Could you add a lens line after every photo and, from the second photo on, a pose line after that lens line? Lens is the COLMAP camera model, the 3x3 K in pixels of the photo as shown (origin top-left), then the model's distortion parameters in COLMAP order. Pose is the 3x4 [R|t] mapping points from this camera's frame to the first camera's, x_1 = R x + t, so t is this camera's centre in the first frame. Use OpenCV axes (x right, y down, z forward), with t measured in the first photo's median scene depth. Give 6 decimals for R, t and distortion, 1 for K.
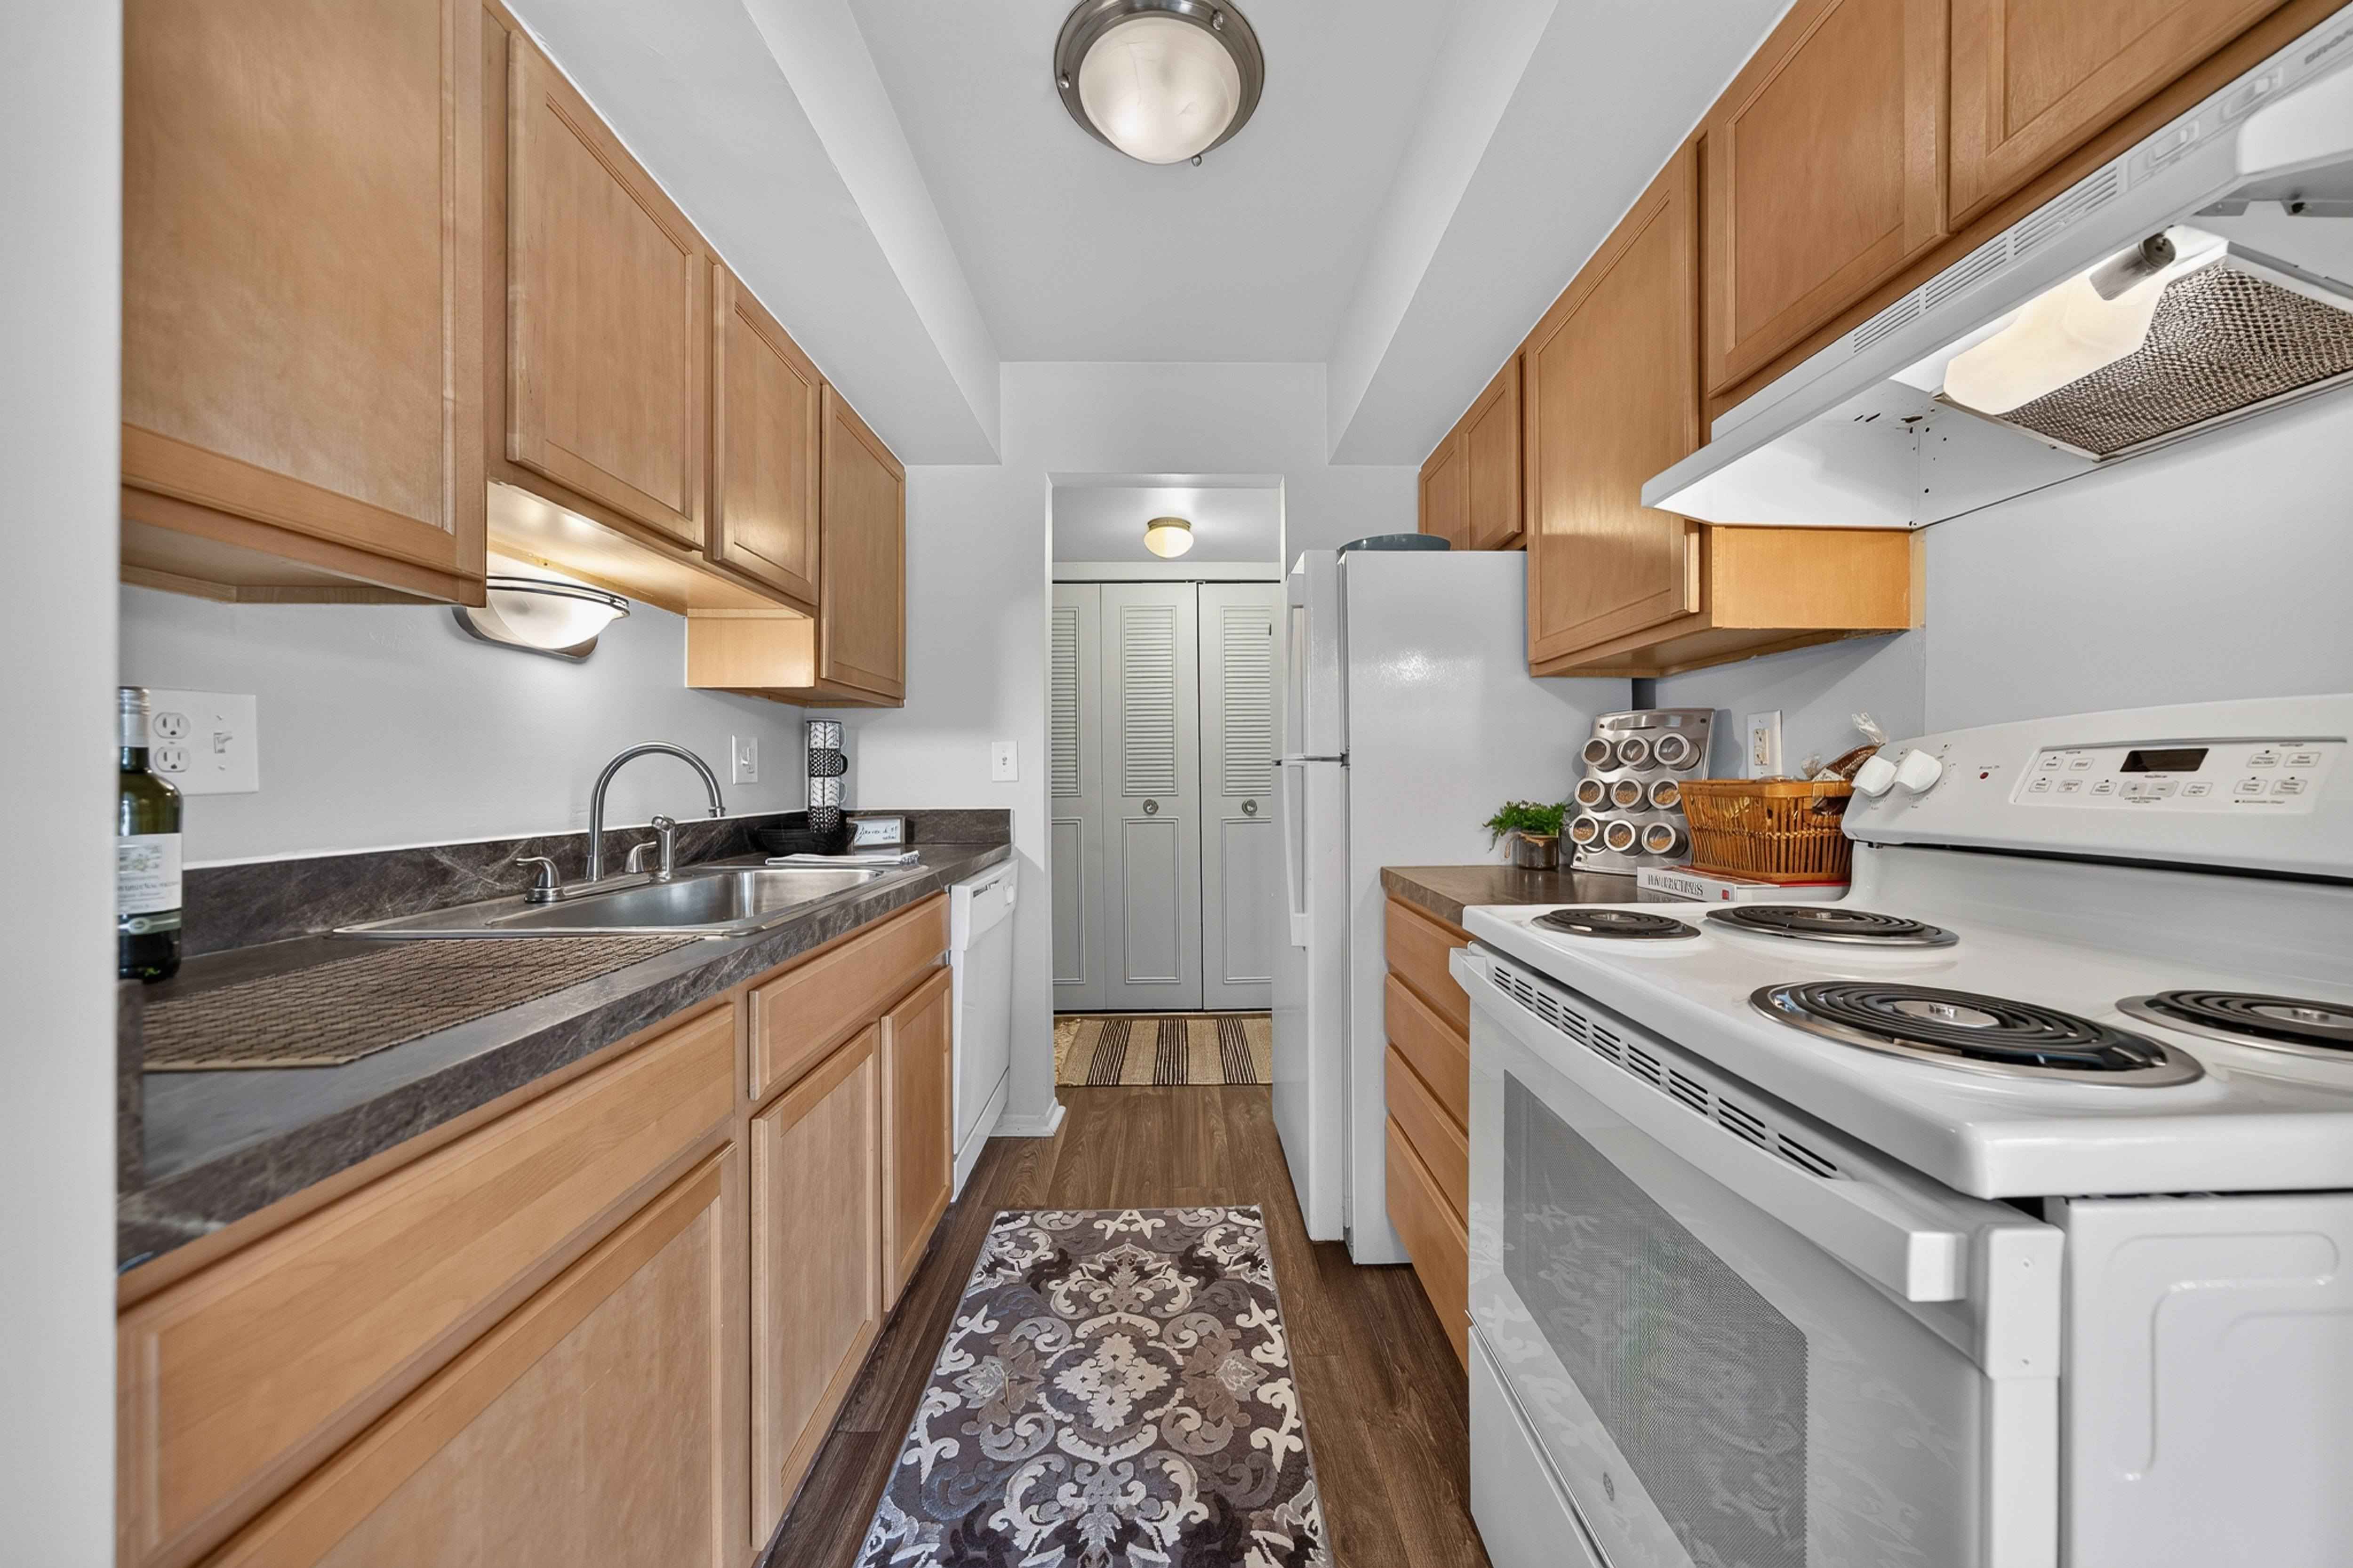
lens RADIAL K [[797.4, 0, 1181.5], [0, 797.4, 761.9], [0, 0, 1]] dist [-0.001386, -0.000002]
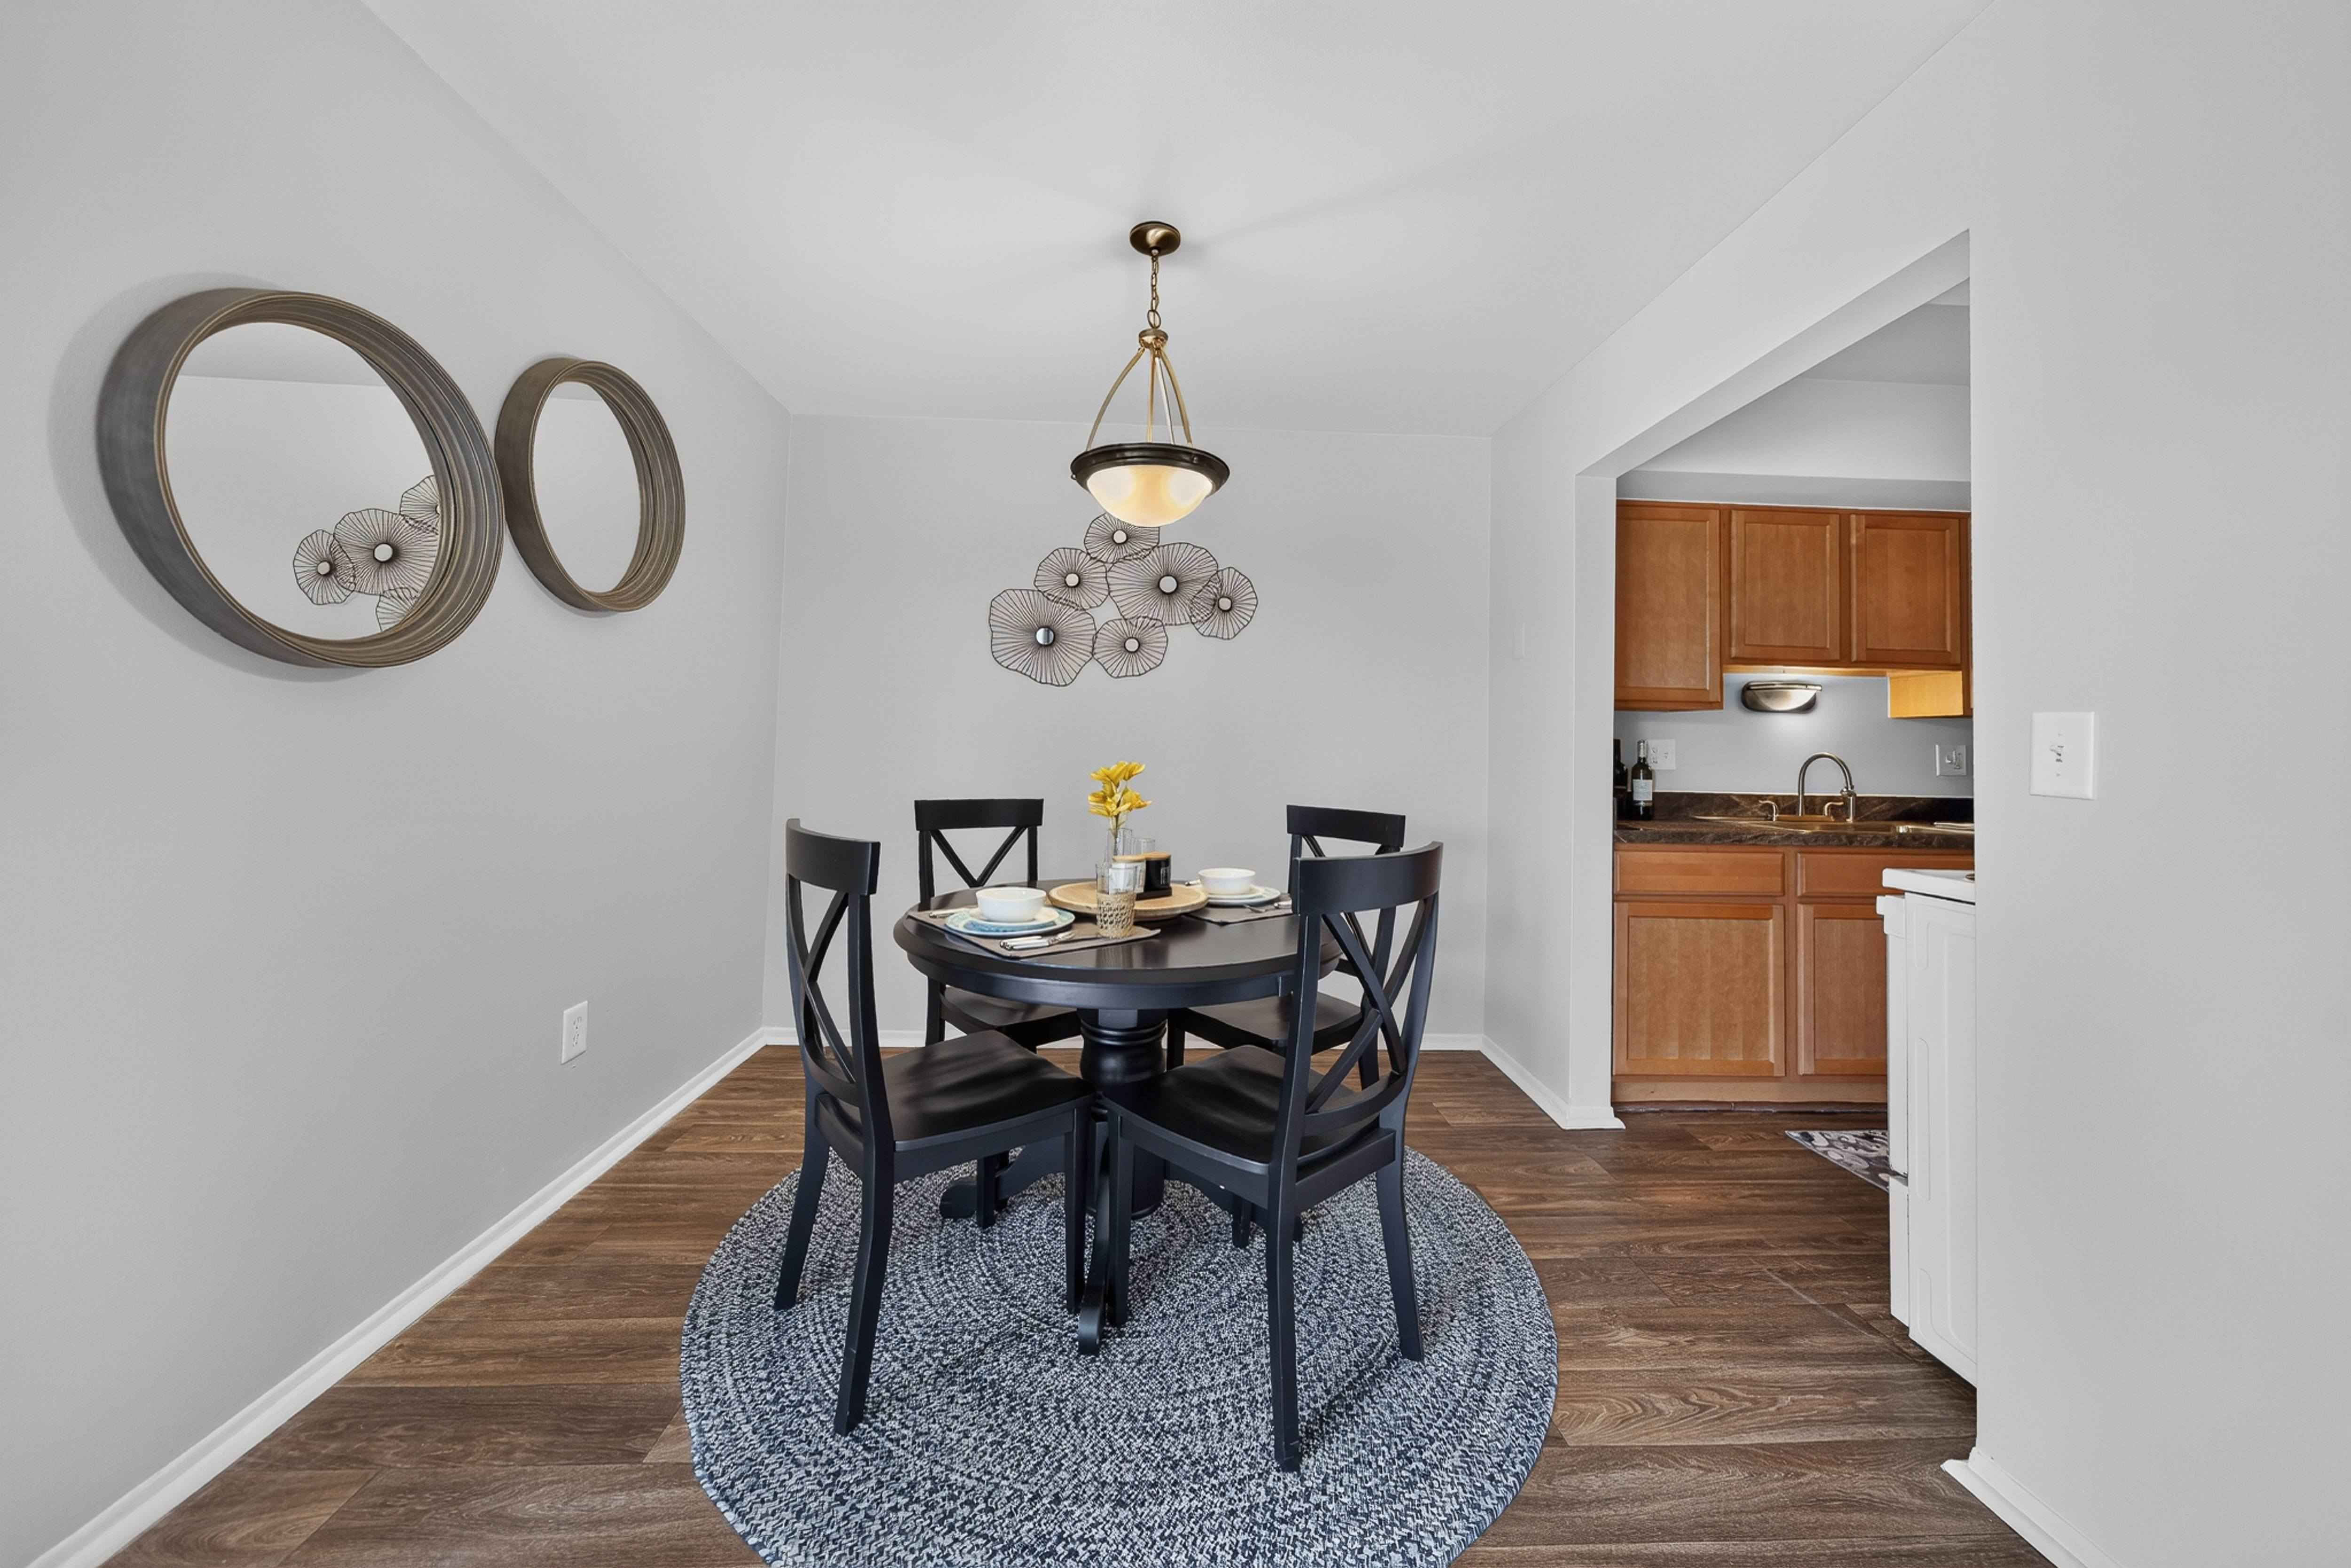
lens RADIAL K [[796.7, 0, 1180.5], [0, 796.7, 762.0], [0, 0, 1]] dist [-0.001386, -0.000002]
pose [[0.022418, 0.022878, -0.999487, 1.866014], [-0.003382, 0.999734, 0.022808, -0.054805], [0.999743, 0.002869, 0.022489, -0.985557]]
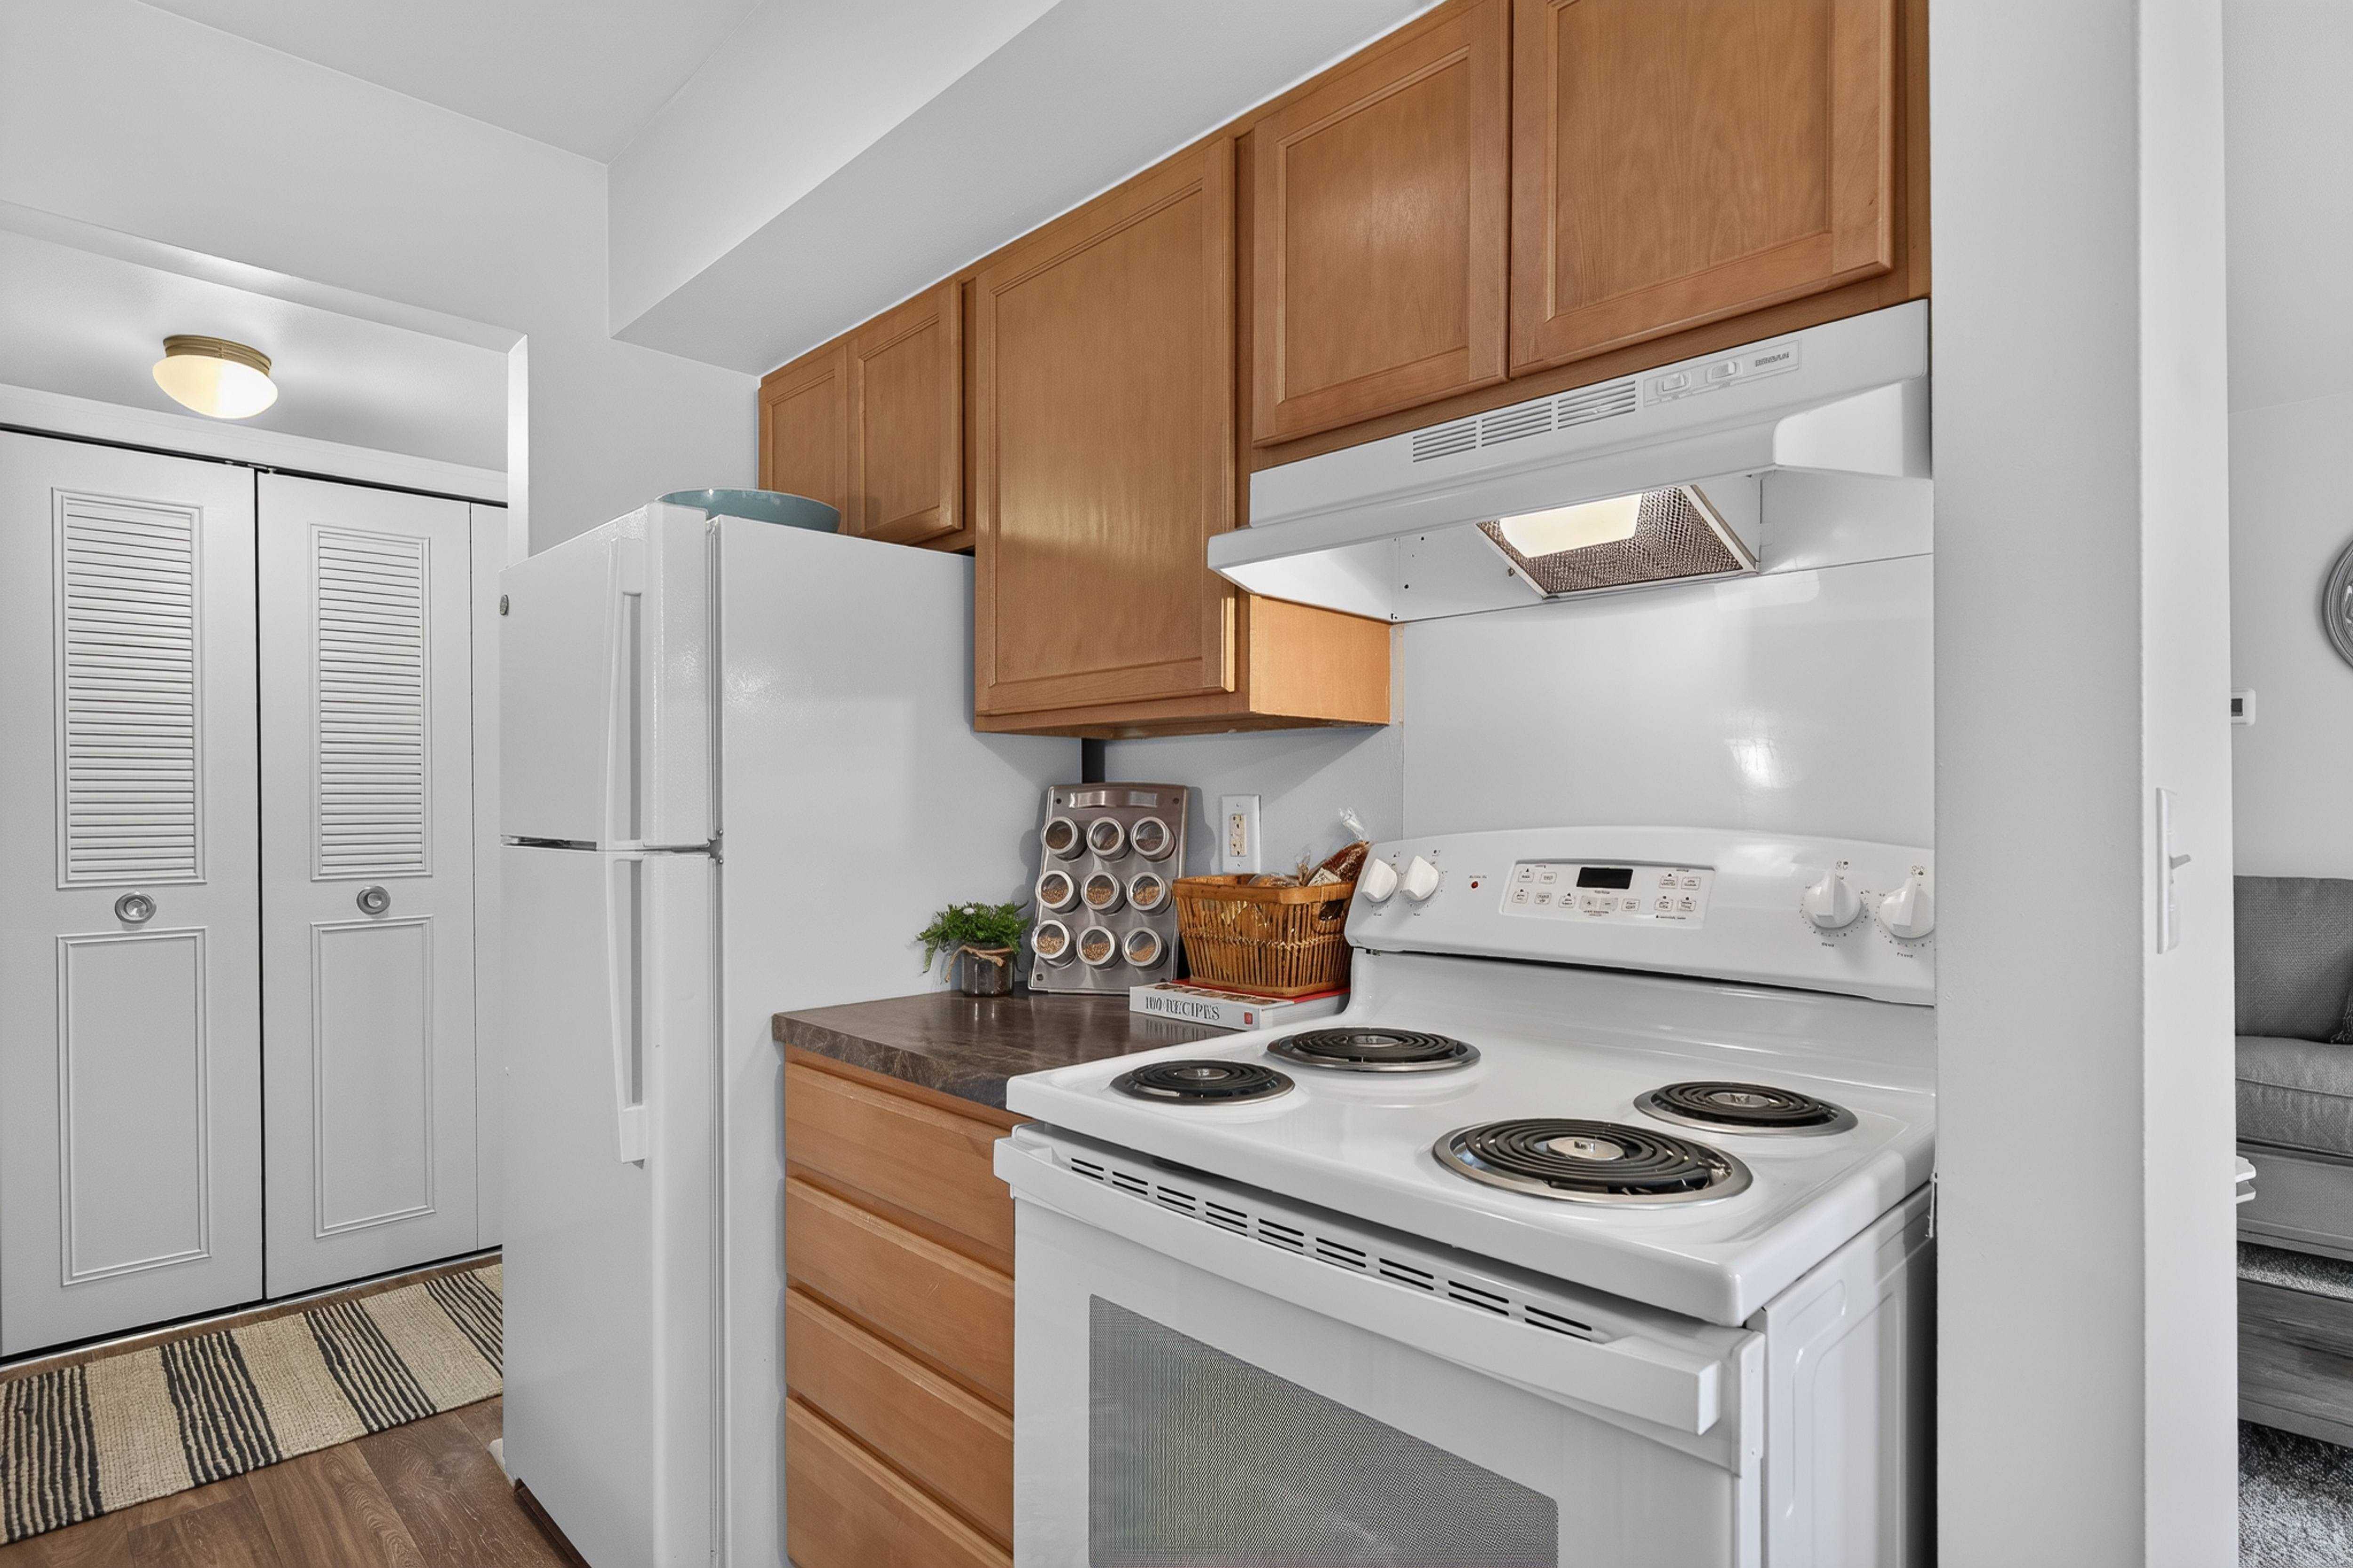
lens RADIAL K [[1220.0, 0, 1176.5], [0, 1220.0, 784.0], [0, 0, 1]] dist [-0.000312, 0.000044]
pose [[0.729754, 0.014925, 0.683547, -0.290932], [-0.012623, 0.999885, -0.008356, -0.077850], [-0.683593, -0.002531, 0.729859, 0.089890]]
